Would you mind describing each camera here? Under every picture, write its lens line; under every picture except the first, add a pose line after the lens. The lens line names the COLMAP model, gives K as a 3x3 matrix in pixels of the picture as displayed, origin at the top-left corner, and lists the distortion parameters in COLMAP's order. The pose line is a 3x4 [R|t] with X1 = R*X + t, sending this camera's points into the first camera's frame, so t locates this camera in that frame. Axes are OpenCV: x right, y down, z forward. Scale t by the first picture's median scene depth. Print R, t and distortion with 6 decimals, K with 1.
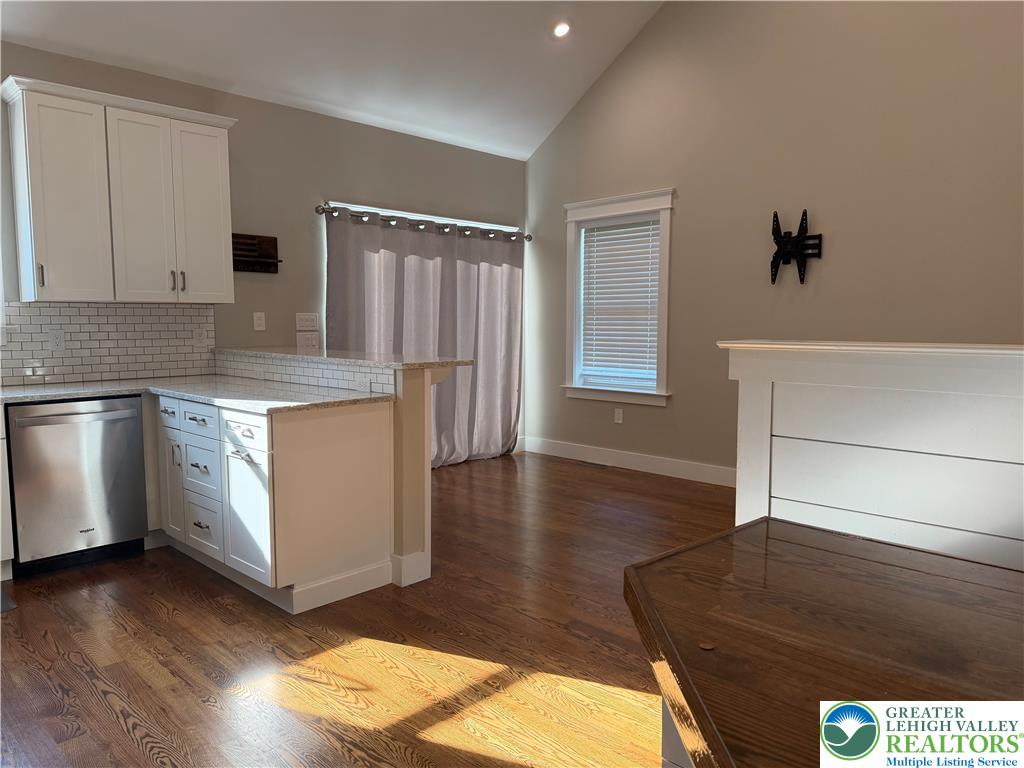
lens RADIAL K [[725.6, 0, 512.0], [0, 725.6, 384.0], [0, 0, 1]] dist [0.028321, -0.034582]
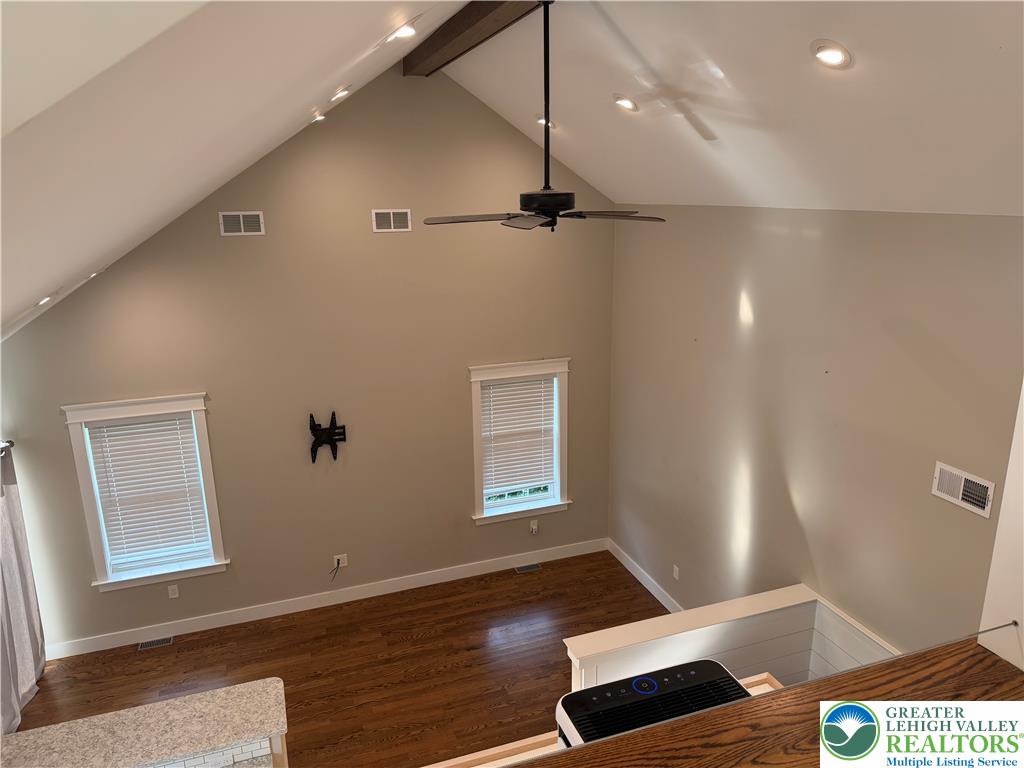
lens RADIAL K [[707.7, 0, 512.0], [0, 707.7, 384.0], [0, 0, 1]] dist [0.065883, -0.119060]
pose [[0.438537, -0.241980, 0.865524, -0.697268], [0.096455, 0.970180, 0.222368, -0.648017], [-0.893522, -0.014032, 0.448799, 0.116499]]
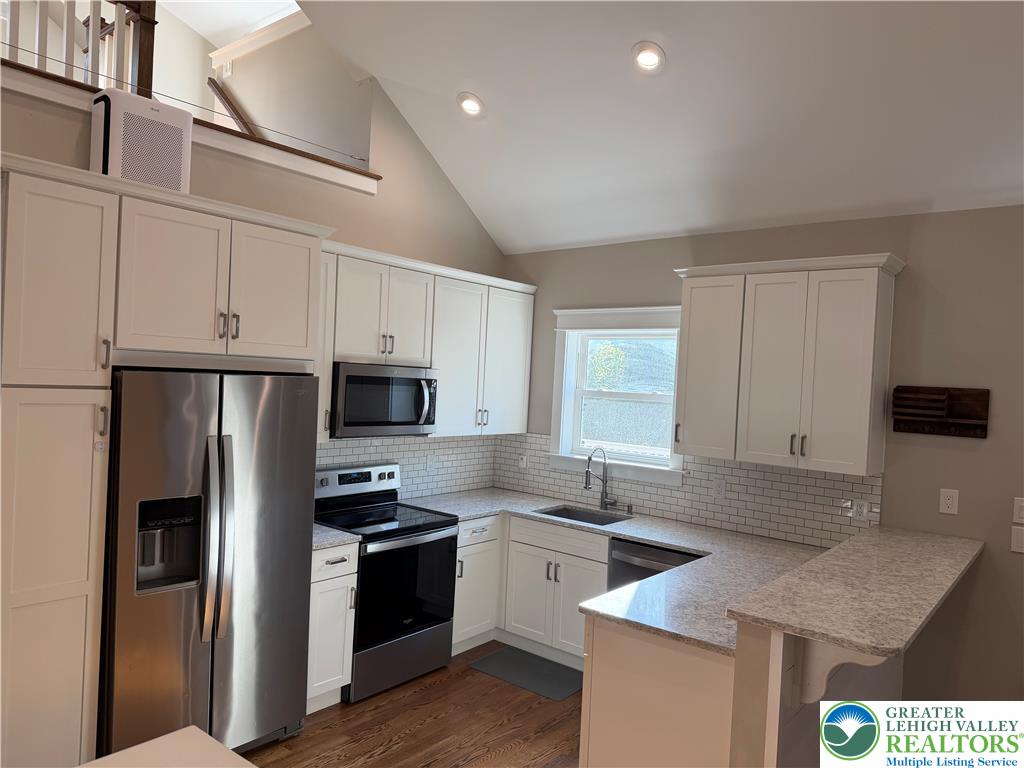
lens RADIAL K [[707.7, 0, 512.0], [0, 707.7, 384.0], [0, 0, 1]] dist [0.065883, -0.119060]
pose [[0.084258, 0.012885, -0.996361, 0.407722], [-0.139950, 0.990158, 0.000970, -0.170974], [0.986567, 0.139359, 0.085232, 0.572257]]
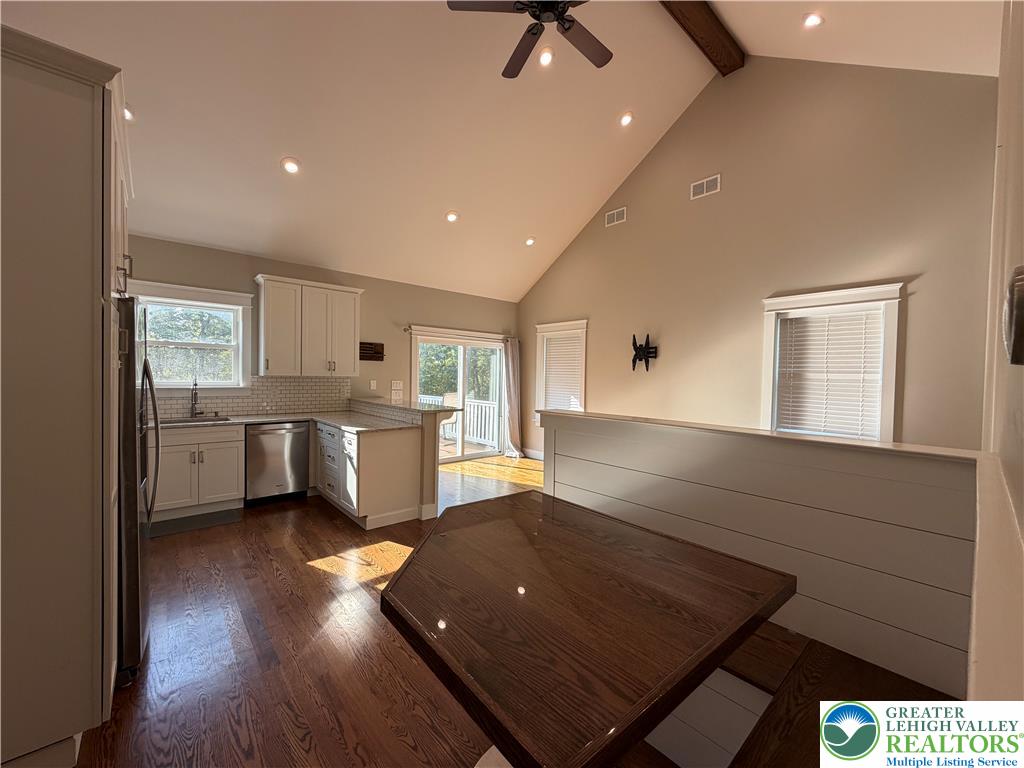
lens RADIAL K [[411.4, 0, 512.0], [0, 411.4, 384.0], [0, 0, 1]] dist [-0.001570, -0.000167]
pose [[0.996708, 0.020848, -0.078354, 0.150920], [-0.026303, 0.997253, -0.069248, -0.023076], [0.076695, 0.071081, 0.994518, -0.128245]]
